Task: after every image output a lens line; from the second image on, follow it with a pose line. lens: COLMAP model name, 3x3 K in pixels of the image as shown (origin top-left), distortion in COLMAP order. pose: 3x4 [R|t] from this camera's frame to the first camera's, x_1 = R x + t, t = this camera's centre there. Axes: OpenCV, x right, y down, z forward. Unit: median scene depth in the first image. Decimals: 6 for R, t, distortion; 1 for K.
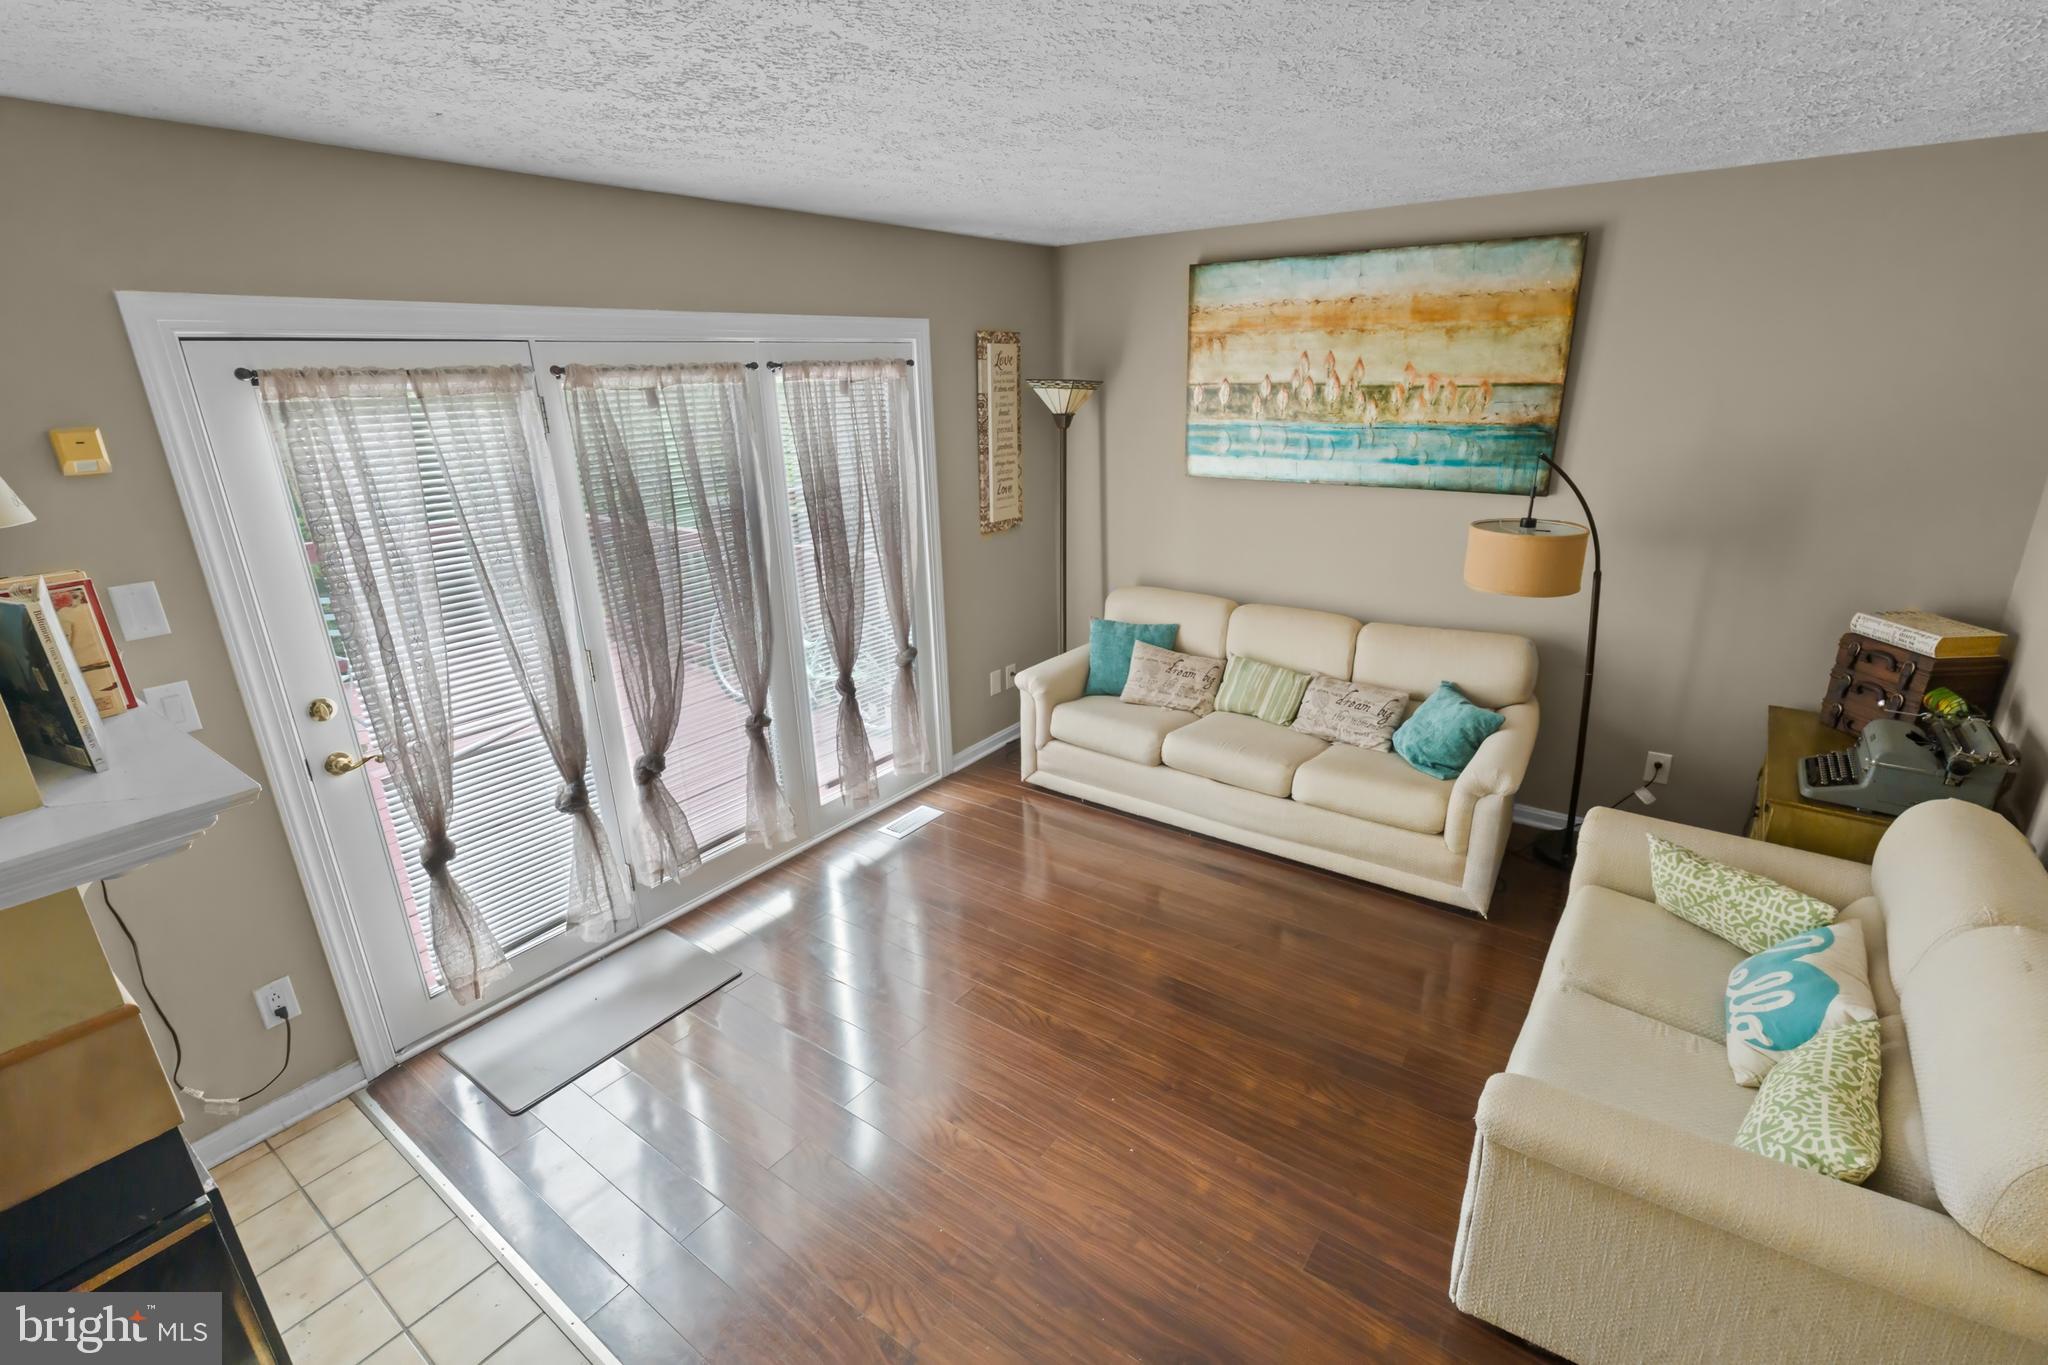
lens RADIAL K [[926.1, 0, 1033.3], [0, 926.1, 689.7], [0, 0, 1]] dist [-0.001336, -0.000207]
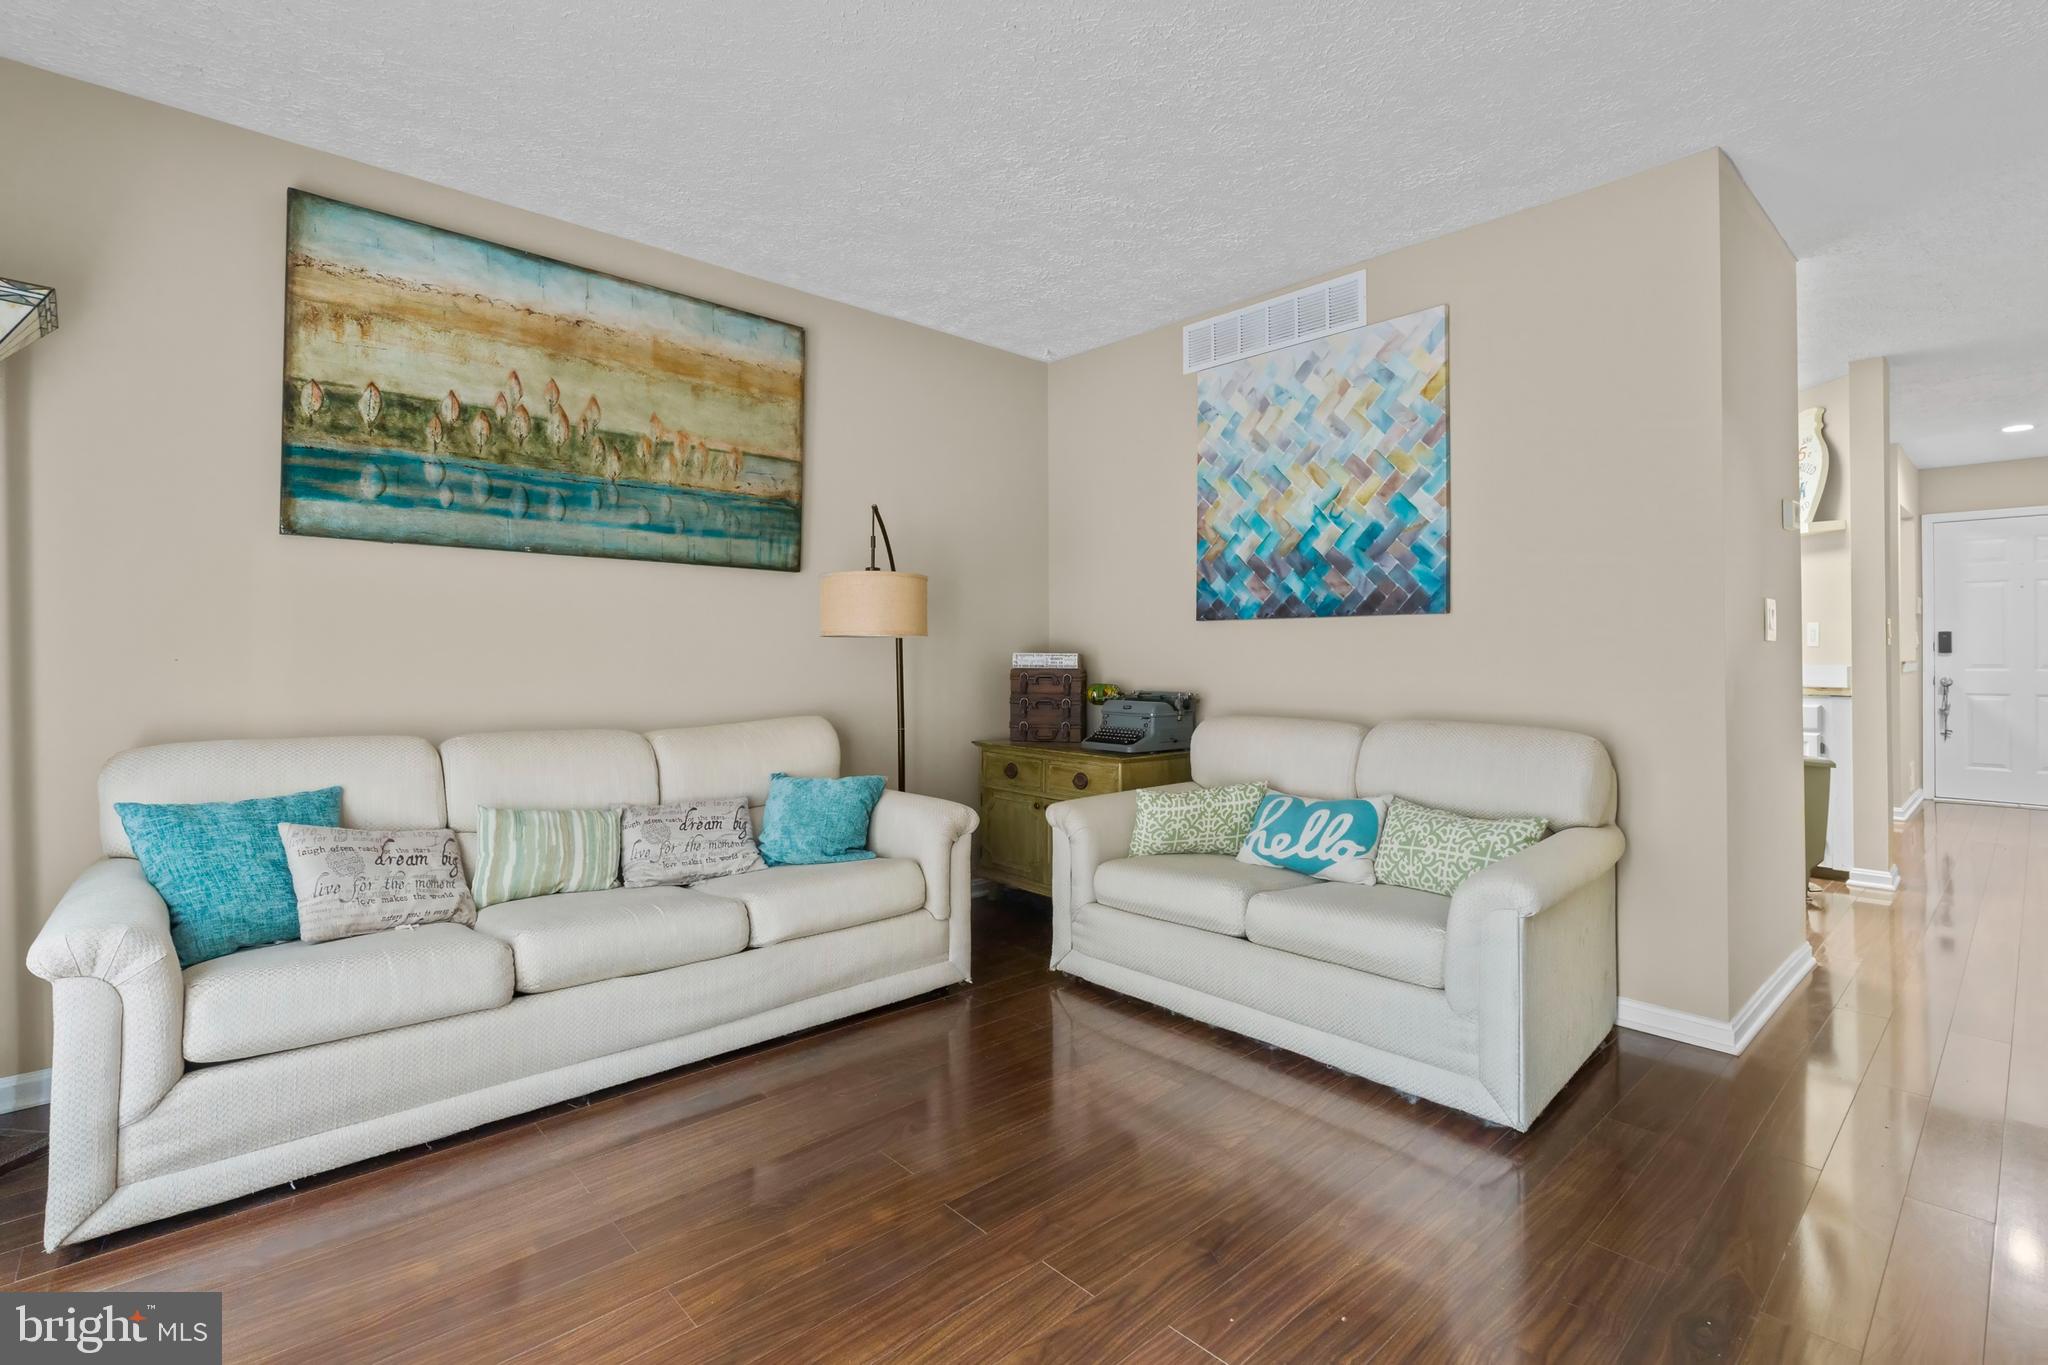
lens RADIAL K [[940.7, 0, 1066.9], [0, 940.7, 634.8], [0, 0, 1]] dist [0.000329, -0.000204]
pose [[0.187179, 0.039274, 0.981540, -0.343855], [0.322547, 0.941343, -0.099175, 0.041376], [-0.927862, 0.335157, 0.163532, 0.555130]]
